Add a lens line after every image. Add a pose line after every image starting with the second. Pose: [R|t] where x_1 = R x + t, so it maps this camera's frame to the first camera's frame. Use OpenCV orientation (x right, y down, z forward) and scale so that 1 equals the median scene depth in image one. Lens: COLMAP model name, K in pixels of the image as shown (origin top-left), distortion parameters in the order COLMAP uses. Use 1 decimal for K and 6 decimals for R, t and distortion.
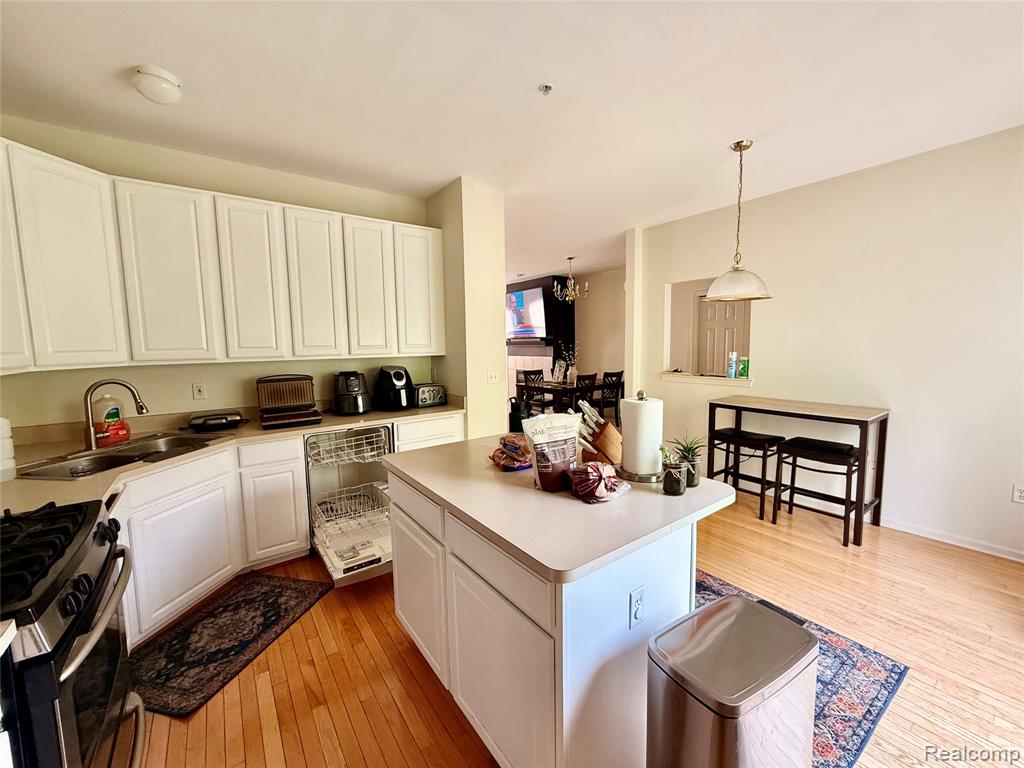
lens RADIAL K [[407.1, 0, 506.5], [0, 407.1, 384.1], [0, 0, 1]] dist [-0.001715, -0.000039]
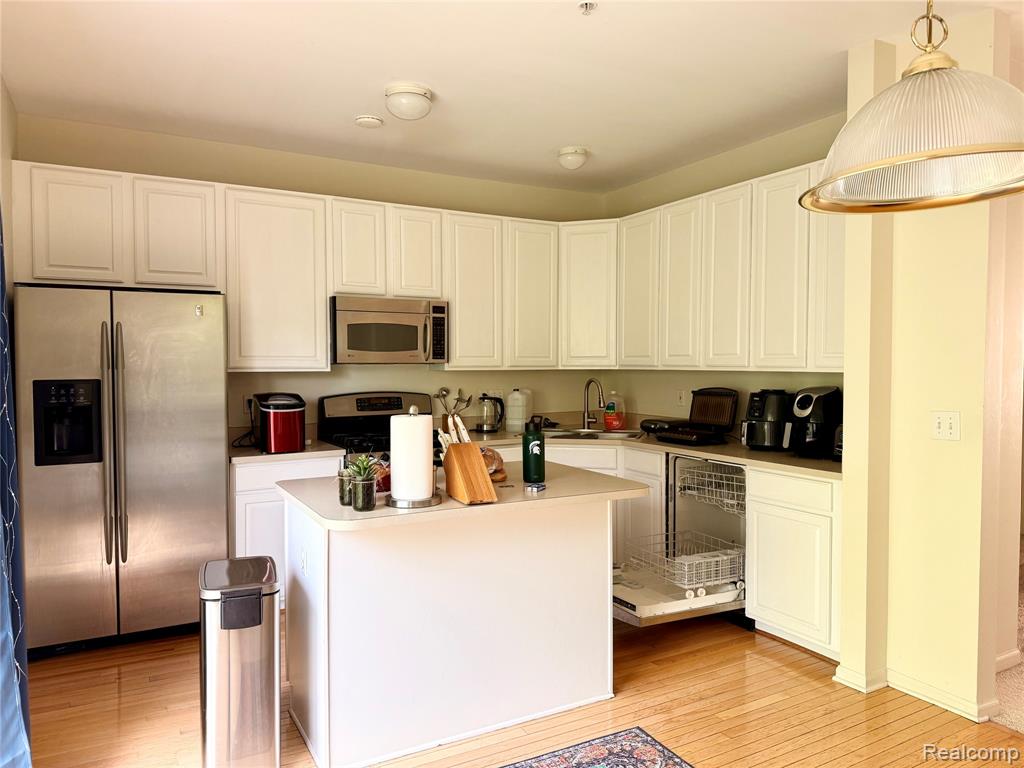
lens RADIAL K [[720.1, 0, 514.3], [0, 720.1, 381.9], [0, 0, 1]] dist [0.038368, -0.046767]
pose [[-0.114704, 0.043931, -0.992428, 0.929928], [-0.099042, 0.993538, 0.055427, -0.071165], [0.988450, 0.104649, -0.109612, 0.686105]]
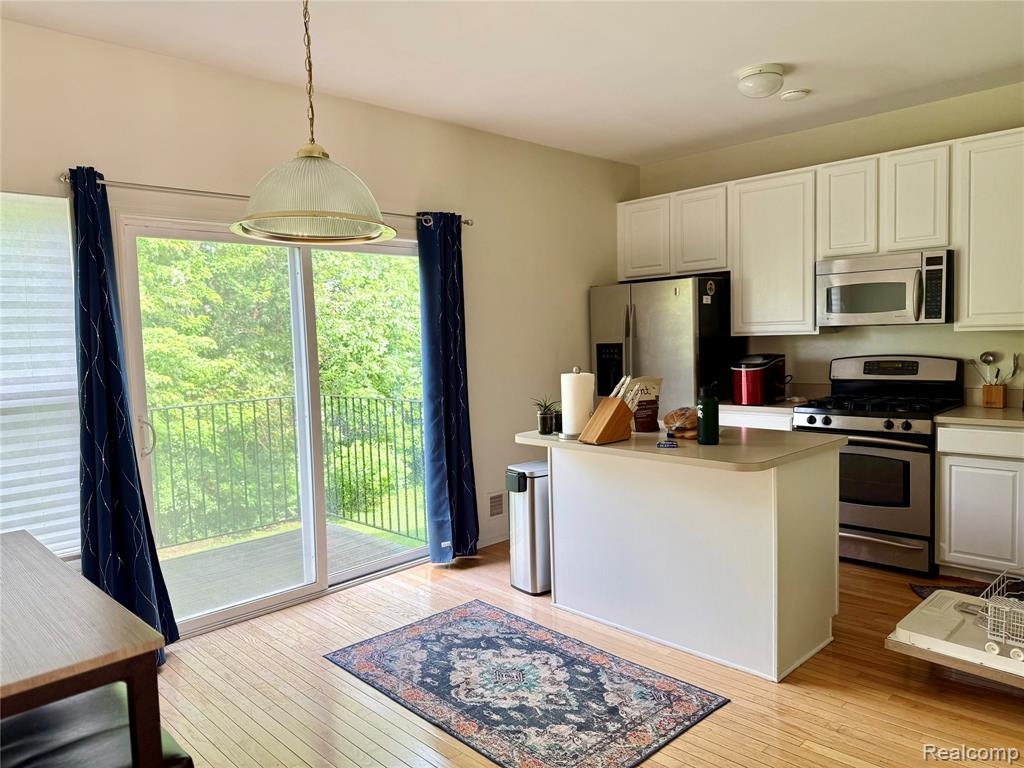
lens RADIAL K [[720.1, 0, 507.8], [0, 720.1, 384.3], [0, 0, 1]] dist [0.038368, -0.046767]
pose [[-0.988087, 0.058206, -0.142464, 0.423993], [0.033155, 0.984491, 0.172275, -0.152263], [0.150282, 0.165499, -0.974692, 1.525388]]
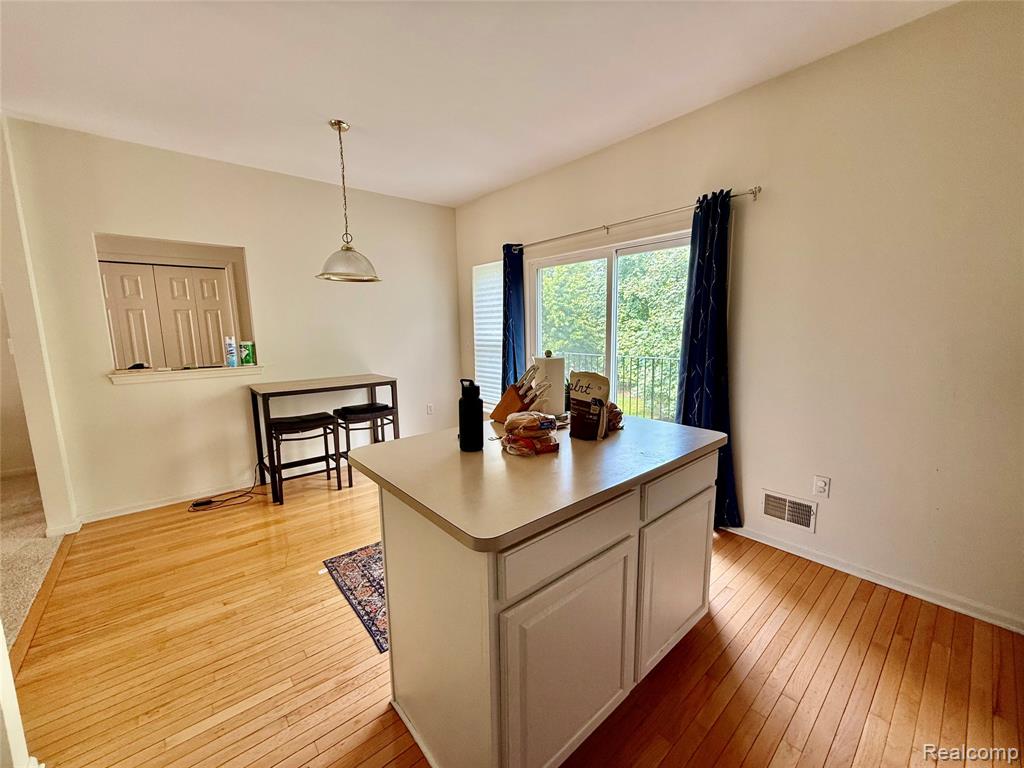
lens RADIAL K [[407.1, 0, 511.0], [0, 407.1, 386.2], [0, 0, 1]] dist [-0.001715, -0.000039]
pose [[-0.083645, -0.121284, 0.989087, -0.449521], [0.114701, 0.984797, 0.130458, -0.024170], [-0.989872, 0.124362, -0.068462, 0.603843]]
